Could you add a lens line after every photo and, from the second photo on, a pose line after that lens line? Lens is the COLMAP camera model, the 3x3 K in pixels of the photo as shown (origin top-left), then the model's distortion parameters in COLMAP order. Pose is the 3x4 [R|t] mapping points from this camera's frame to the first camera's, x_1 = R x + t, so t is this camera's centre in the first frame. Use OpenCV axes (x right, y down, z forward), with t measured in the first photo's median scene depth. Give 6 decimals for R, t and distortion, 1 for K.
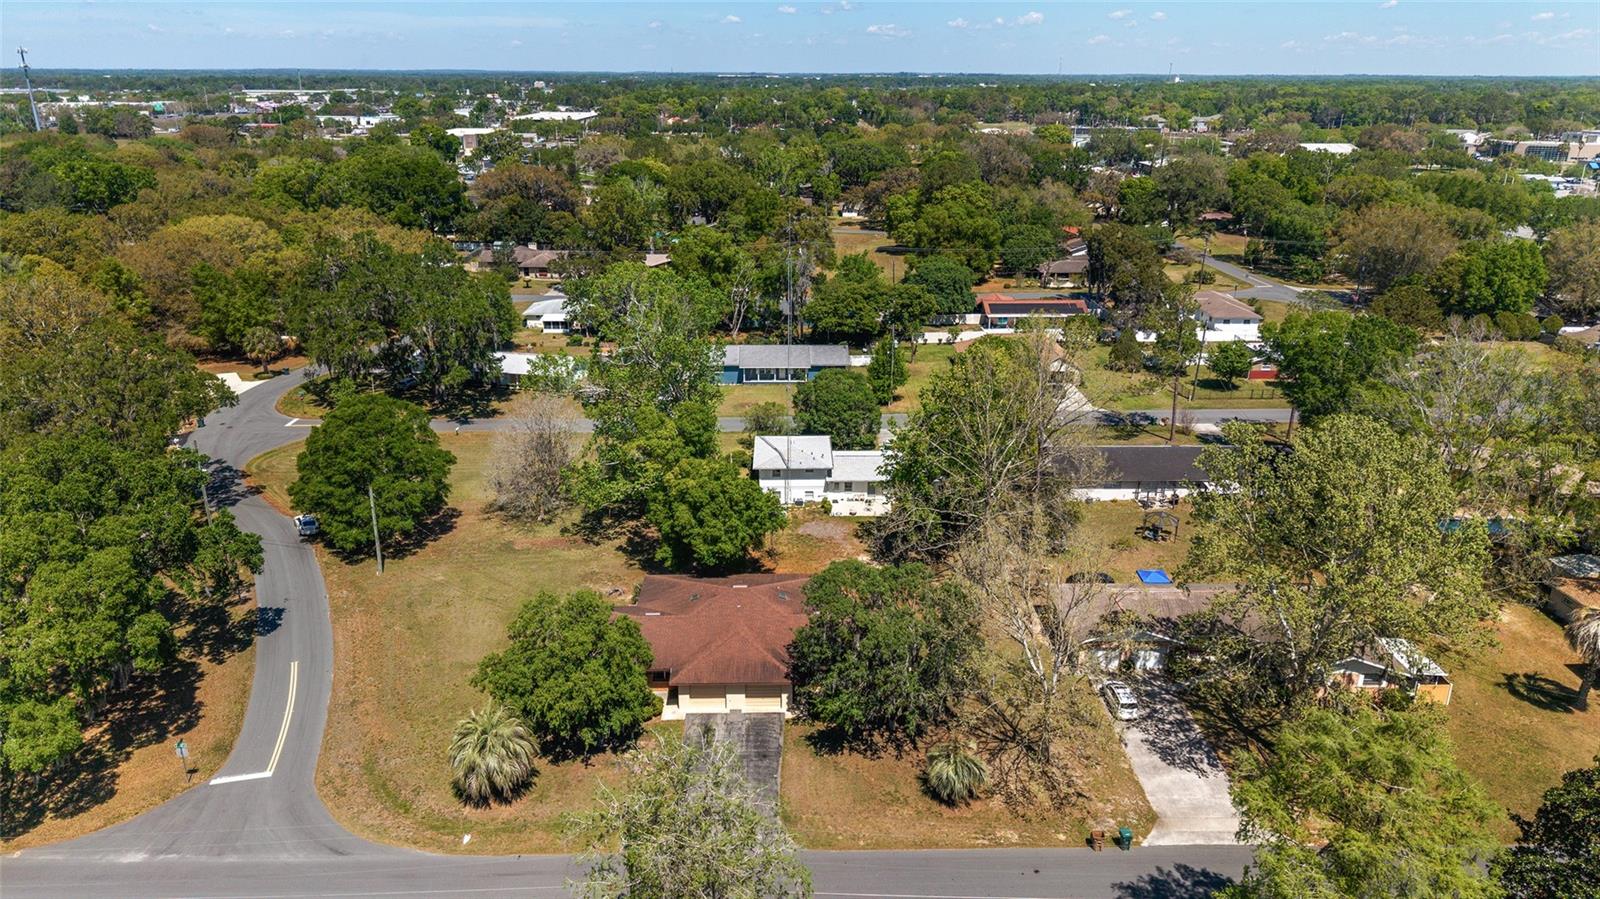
lens RADIAL K [[1067.8, 0, 800.0], [0, 1067.8, 449.5], [0, 0, 1]] dist [0.006299, -0.002792]
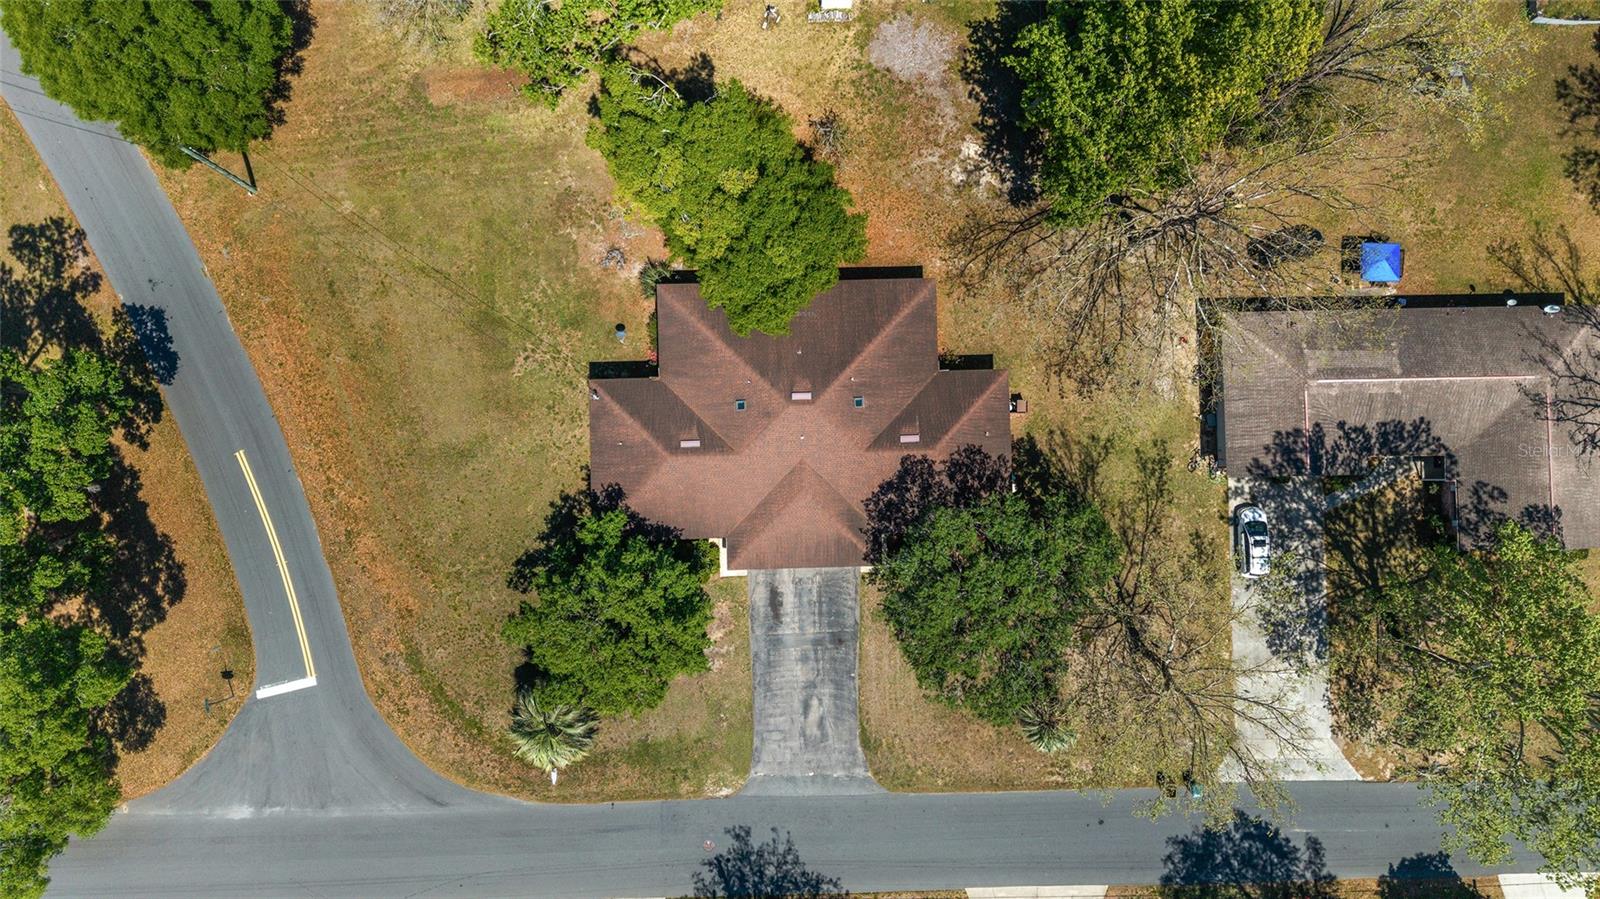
lens RADIAL K [[1067.8, 0, 800.0], [0, 1067.8, 449.5], [0, 0, 1]] dist [0.006299, -0.002792]
pose [[0.999886, -0.007800, 0.012935, -0.078639], [-0.009169, 0.367091, 0.930140, -0.630490], [-0.012003, -0.930152, 0.366978, 0.820853]]
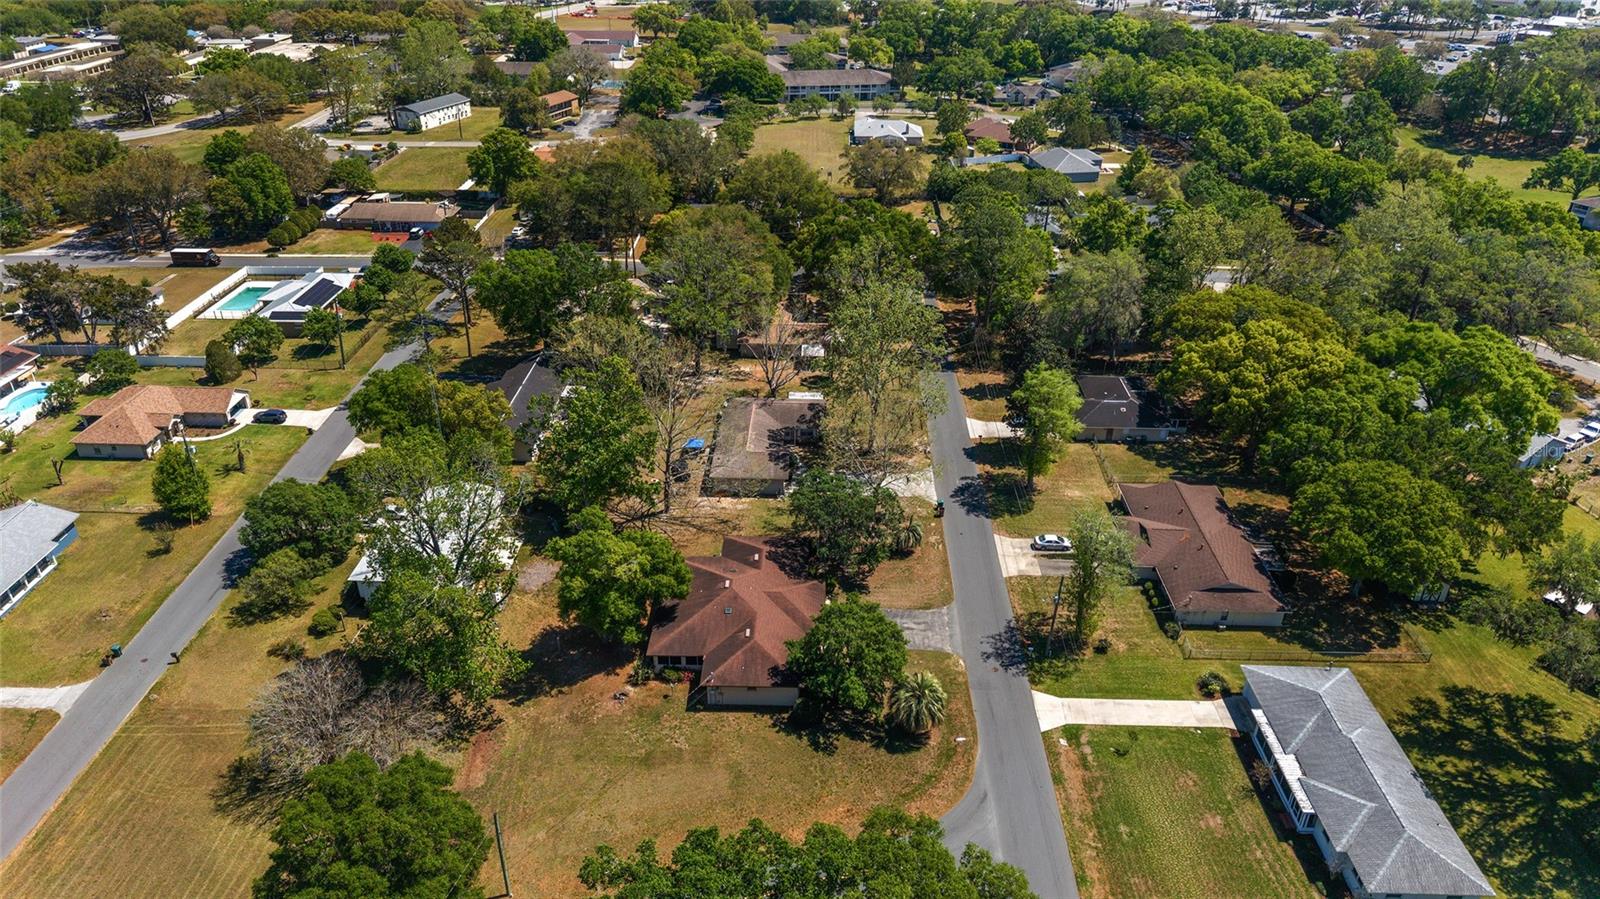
lens RADIAL K [[1067.8, 0, 800.0], [0, 1067.8, 449.5], [0, 0, 1]] dist [0.006299, -0.002792]
pose [[0.042512, -0.477632, 0.877531, -1.318311], [0.334018, 0.834580, 0.438073, -0.645644], [-0.941608, 0.274488, 0.195017, 0.724112]]
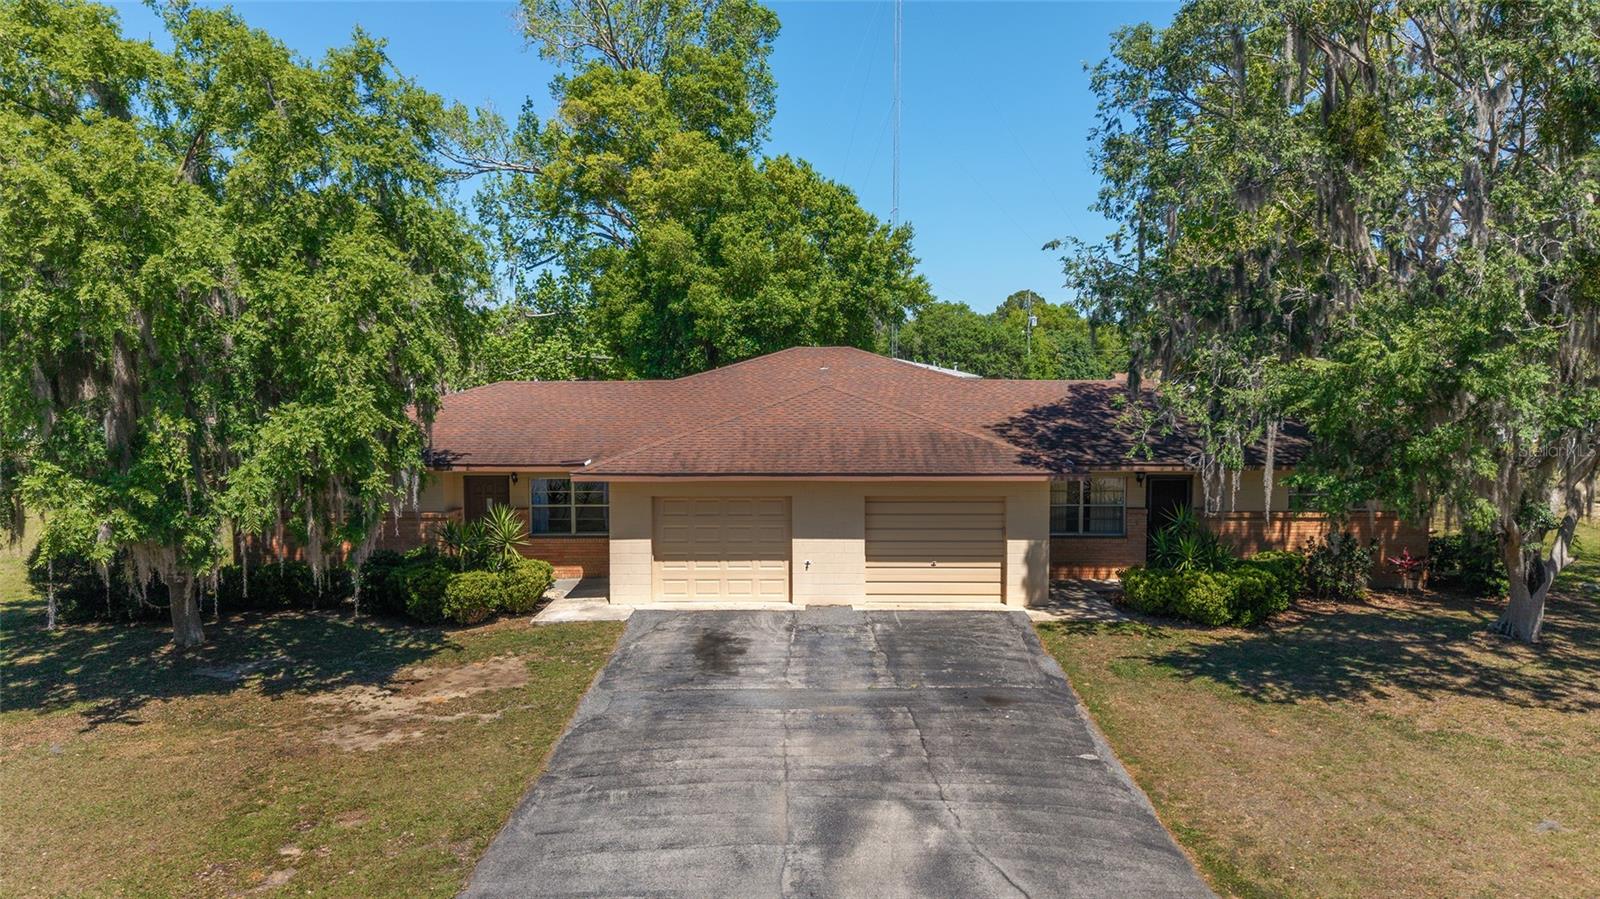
lens RADIAL K [[1067.8, 0, 800.0], [0, 1067.8, 449.5], [0, 0, 1]] dist [0.006299, -0.002792]
pose [[0.999595, 0.003568, -0.028248, -0.064204], [-0.011075, 0.962705, -0.270326, 0.297910], [0.026230, 0.270529, 0.962354, 0.797882]]
